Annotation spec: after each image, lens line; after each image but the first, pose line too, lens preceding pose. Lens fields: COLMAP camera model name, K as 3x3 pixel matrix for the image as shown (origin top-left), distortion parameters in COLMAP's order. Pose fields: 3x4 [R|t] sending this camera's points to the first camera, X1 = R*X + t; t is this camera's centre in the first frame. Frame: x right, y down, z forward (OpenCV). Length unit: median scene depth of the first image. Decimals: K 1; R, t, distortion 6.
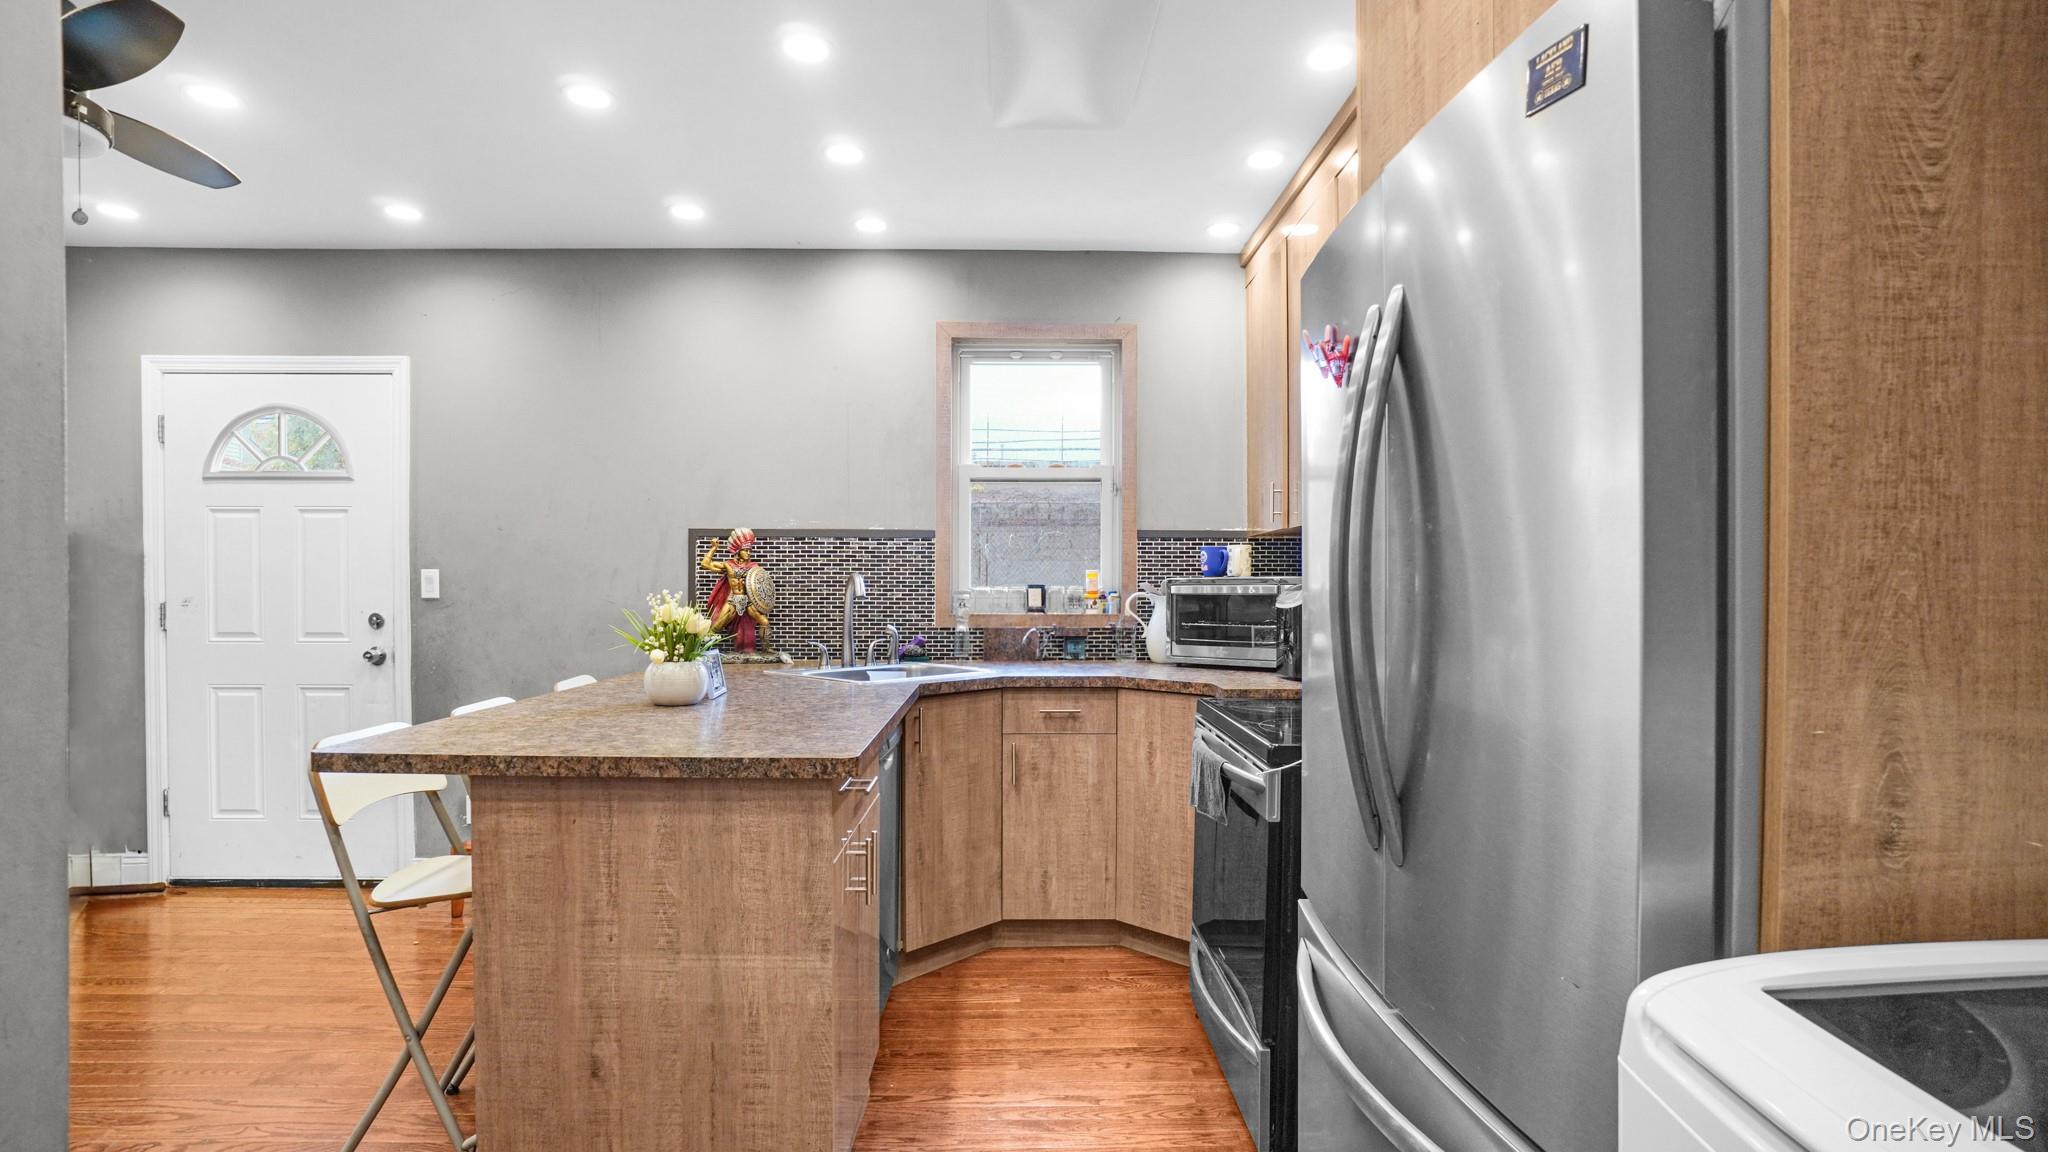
lens RADIAL K [[978.7, 0, 1015.2], [0, 978.7, 547.1], [0, 0, 1]] dist [-0.001777, -0.000560]
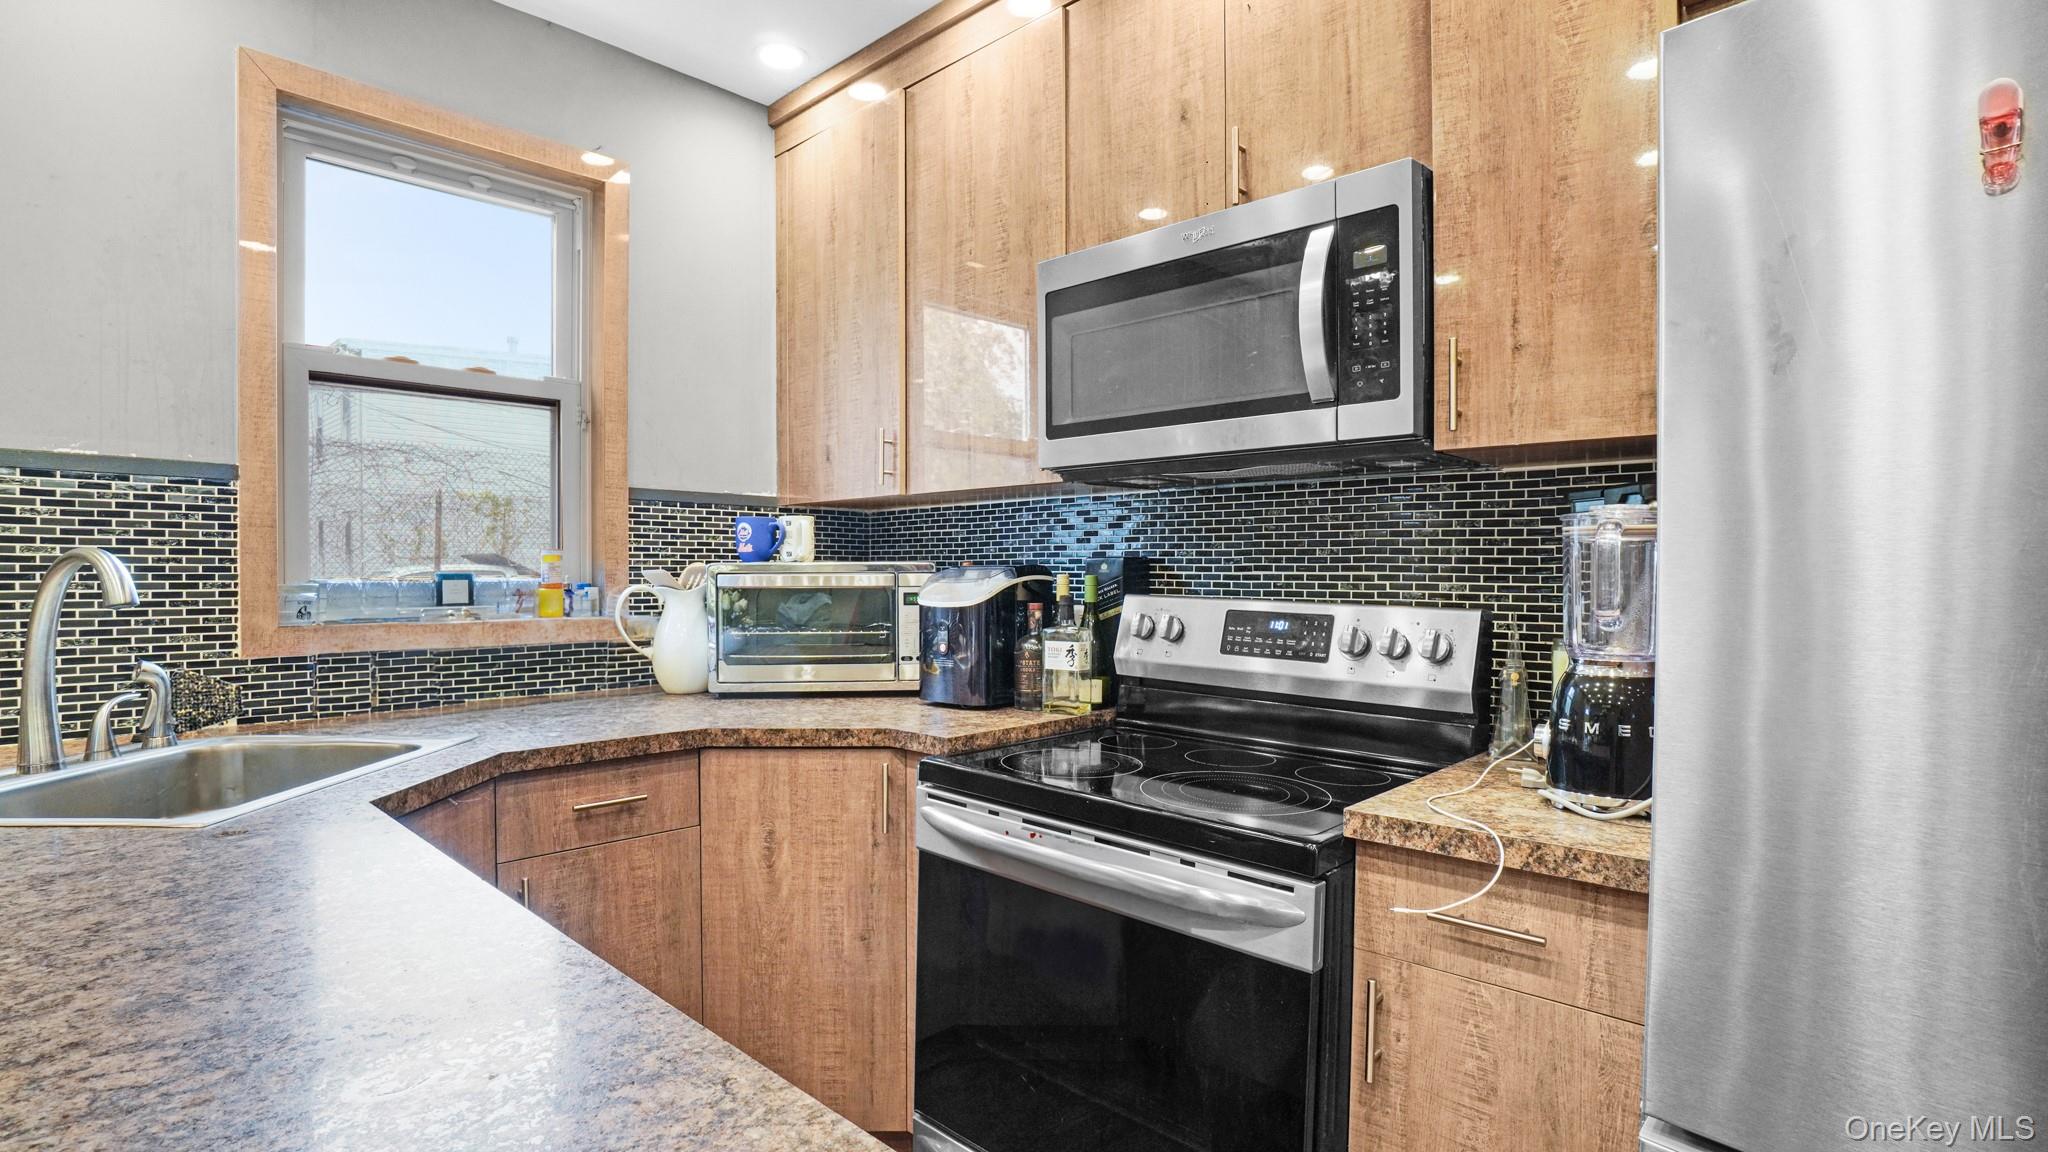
lens RADIAL K [[993.1, 0, 1014.9], [0, 993.1, 572.4], [0, 0, 1]] dist [-0.024356, -0.000043]
pose [[0.709880, -0.000716, 0.704323, -0.160745], [-0.030227, 0.999047, 0.031481, 0.010561], [-0.703674, -0.043637, 0.709182, 0.385606]]
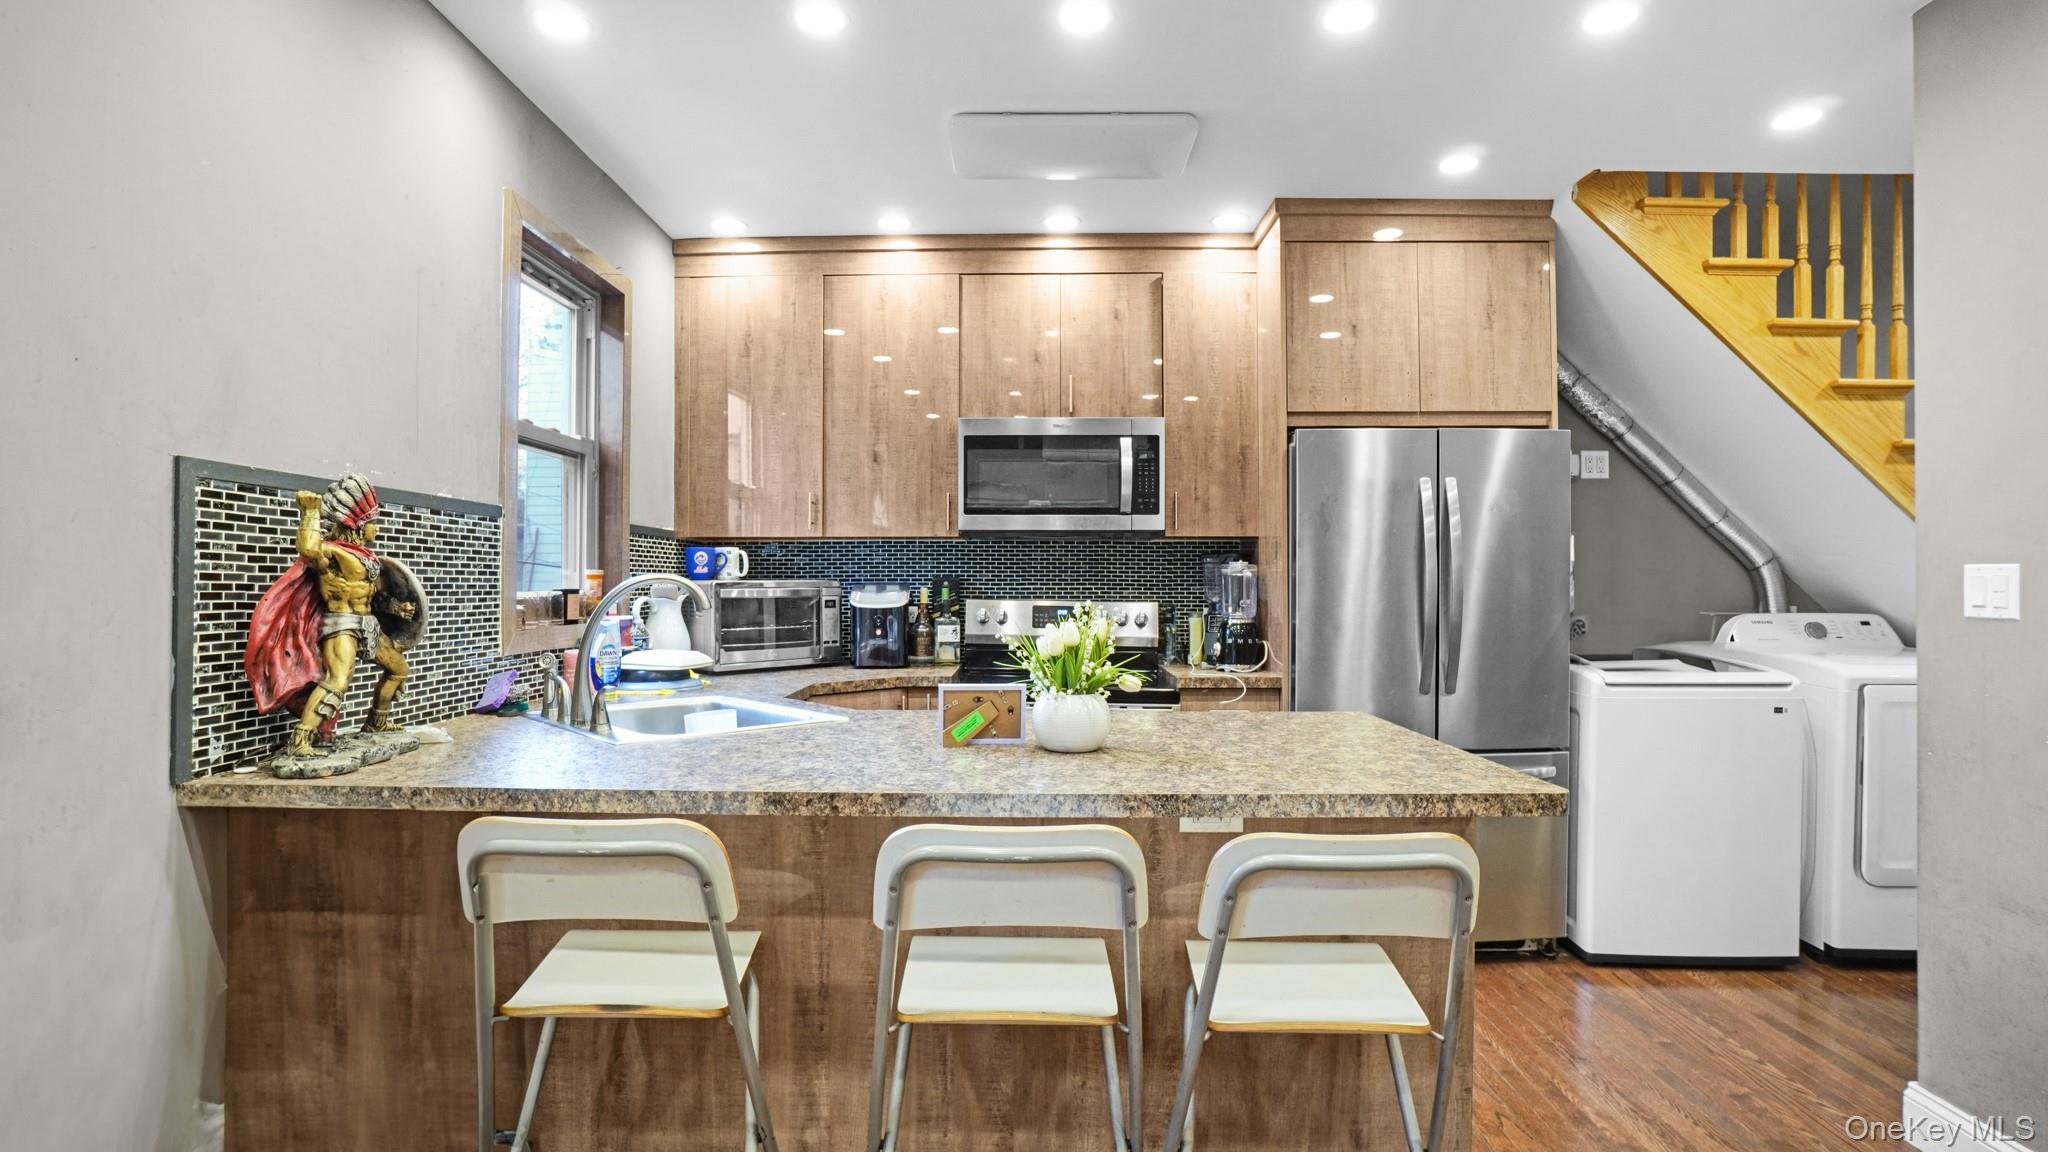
lens RADIAL K [[993.1, 0, 1014.9], [0, 993.1, 572.4], [0, 0, 1]] dist [-0.024356, -0.000043]
pose [[0.037656, 0.011431, 0.999225, -0.768691], [-0.040856, 0.999116, -0.009890, 0.020526], [-0.998455, -0.040452, 0.038090, 0.673047]]
